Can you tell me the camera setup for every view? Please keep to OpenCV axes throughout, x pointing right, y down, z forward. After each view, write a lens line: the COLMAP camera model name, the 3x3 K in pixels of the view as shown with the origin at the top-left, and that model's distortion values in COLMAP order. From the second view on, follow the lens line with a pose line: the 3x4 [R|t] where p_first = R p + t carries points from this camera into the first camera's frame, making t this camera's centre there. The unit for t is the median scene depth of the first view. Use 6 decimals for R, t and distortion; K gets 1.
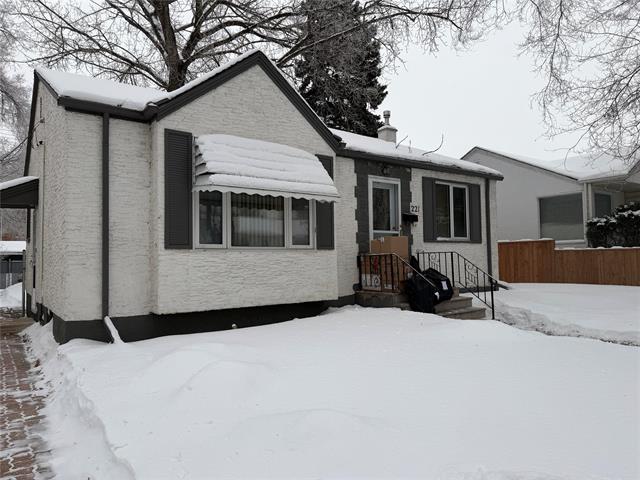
lens RADIAL K [[445.4, 0, 320.0], [0, 445.4, 240.0], [0, 0, 1]] dist [0.118194, -0.172896]
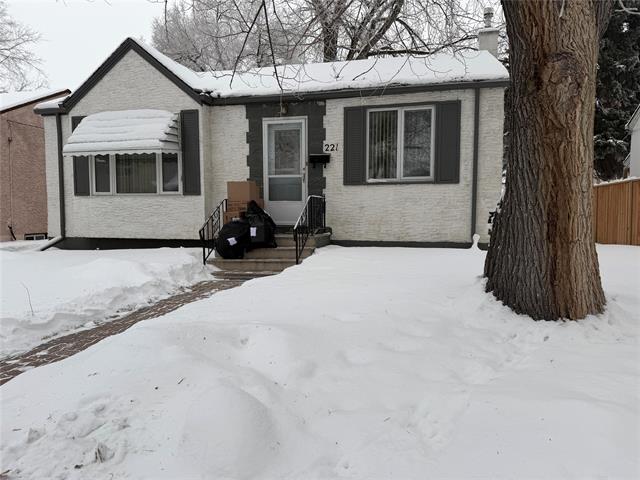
lens RADIAL K [[445.4, 0, 320.0], [0, 445.4, 240.0], [0, 0, 1]] dist [0.118194, -0.172896]
pose [[0.629981, 0.064029, -0.773967, 0.991052], [0.025254, 0.994379, 0.102819, 0.022451], [0.776200, -0.084319, 0.624823, 0.467181]]
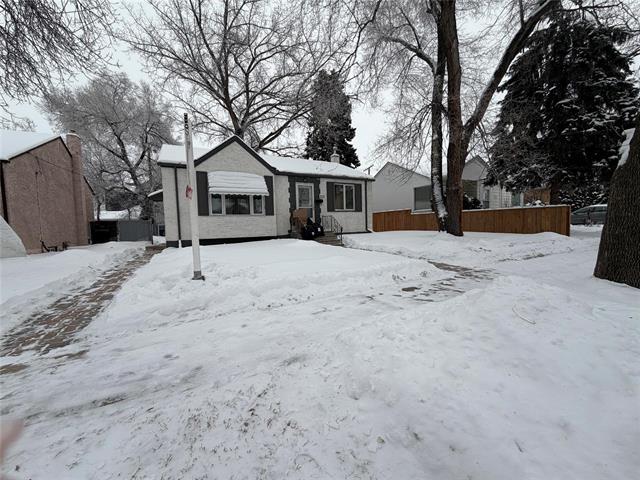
lens RADIAL K [[255.3, 0, 318.7], [0, 255.3, 241.6], [0, 0, 1]] dist [0.001770, -0.000051]
pose [[0.987134, -0.003746, -0.159849, 0.441149], [0.021214, 0.993955, 0.107716, 0.016842], [0.158479, -0.109721, 0.981247, -0.299664]]
